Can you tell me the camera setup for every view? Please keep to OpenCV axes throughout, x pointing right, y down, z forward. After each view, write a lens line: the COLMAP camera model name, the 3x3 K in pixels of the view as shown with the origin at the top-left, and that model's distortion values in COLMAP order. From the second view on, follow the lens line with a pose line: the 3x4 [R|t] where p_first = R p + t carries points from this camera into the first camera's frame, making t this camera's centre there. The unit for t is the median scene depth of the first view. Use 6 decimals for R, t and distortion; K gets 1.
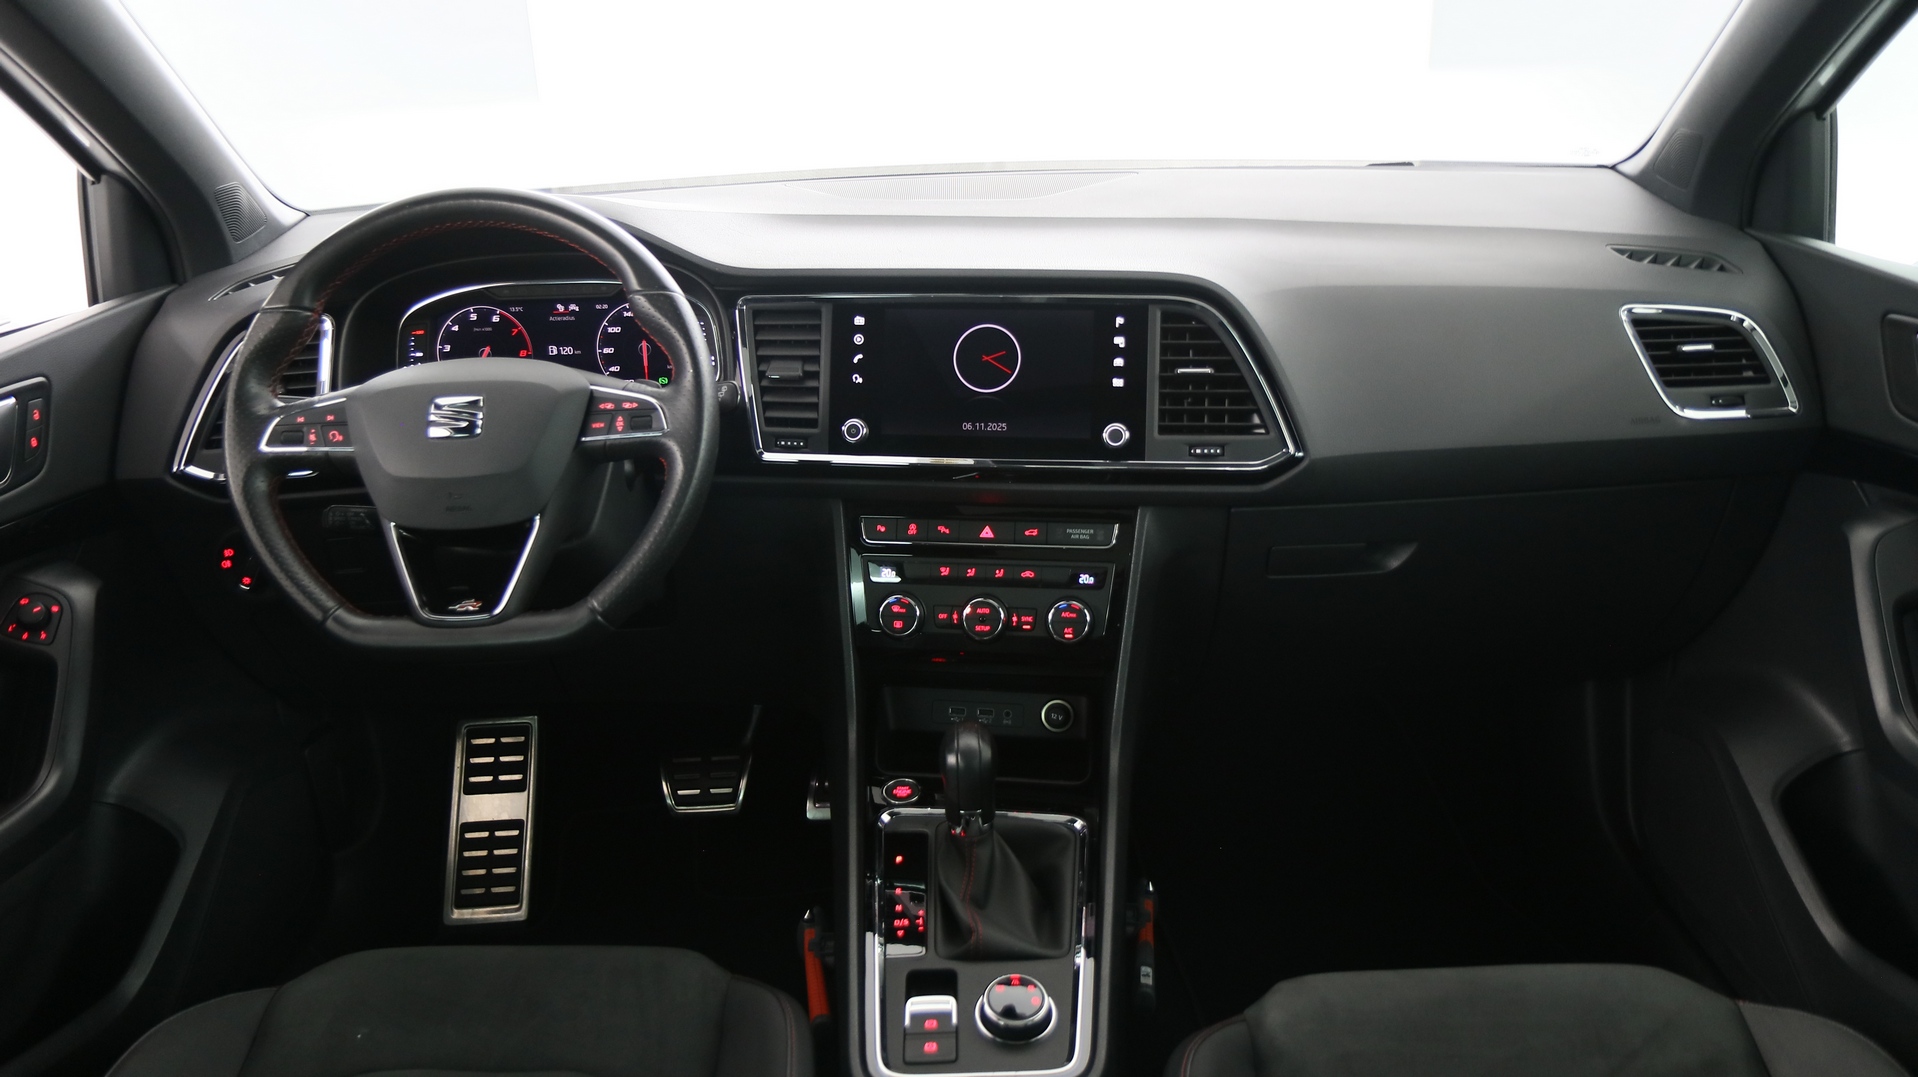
lens RADIAL K [[1461.3, 0, 959.0], [0, 1461.3, 538.5], [0, 0, 1]] dist [-0.026520, 0.002318]
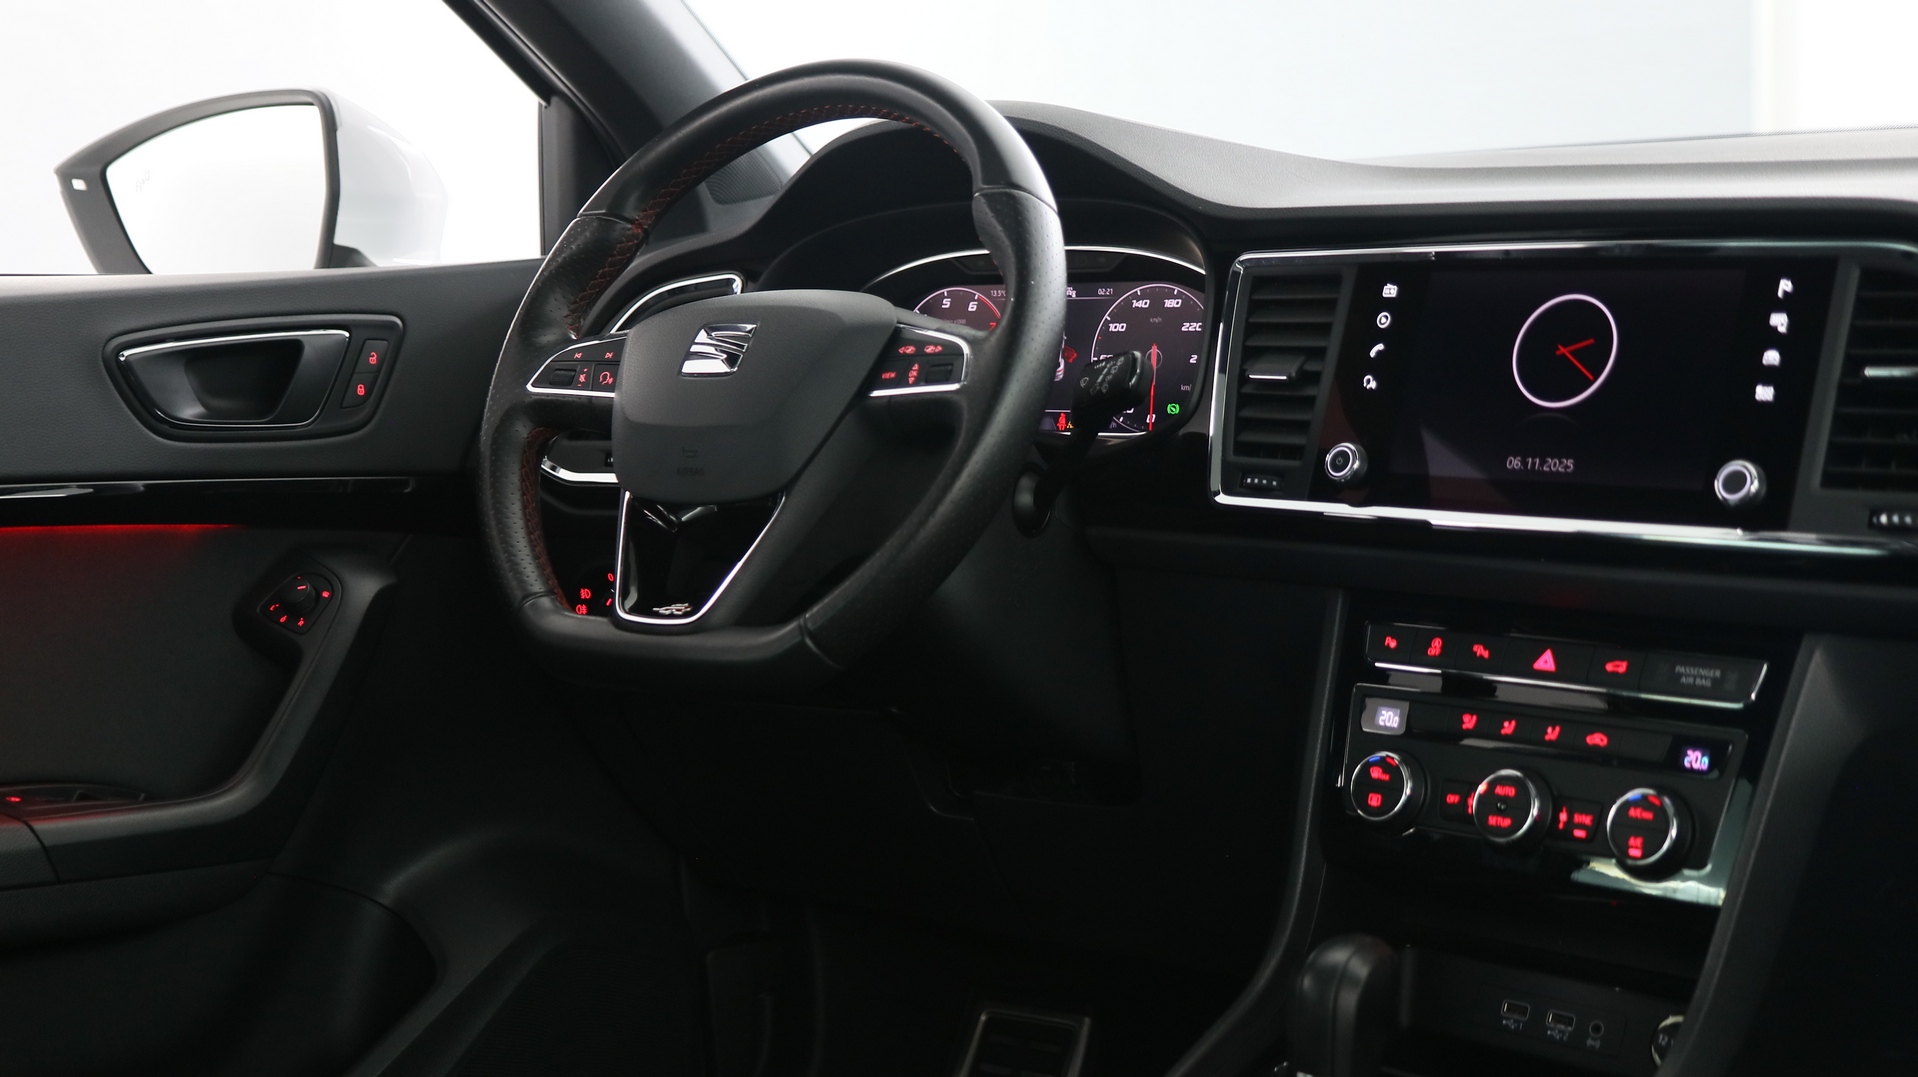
lens RADIAL K [[2680.4, 0, 959.0], [0, 2680.4, 538.5], [0, 0, 1]] dist [0.007509, 0.018002]
pose [[0.798065, 0.069820, -0.598513, 0.466593], [-0.202053, 0.966767, -0.156641, 0.162235], [0.567686, 0.245941, 0.785650, 0.048766]]
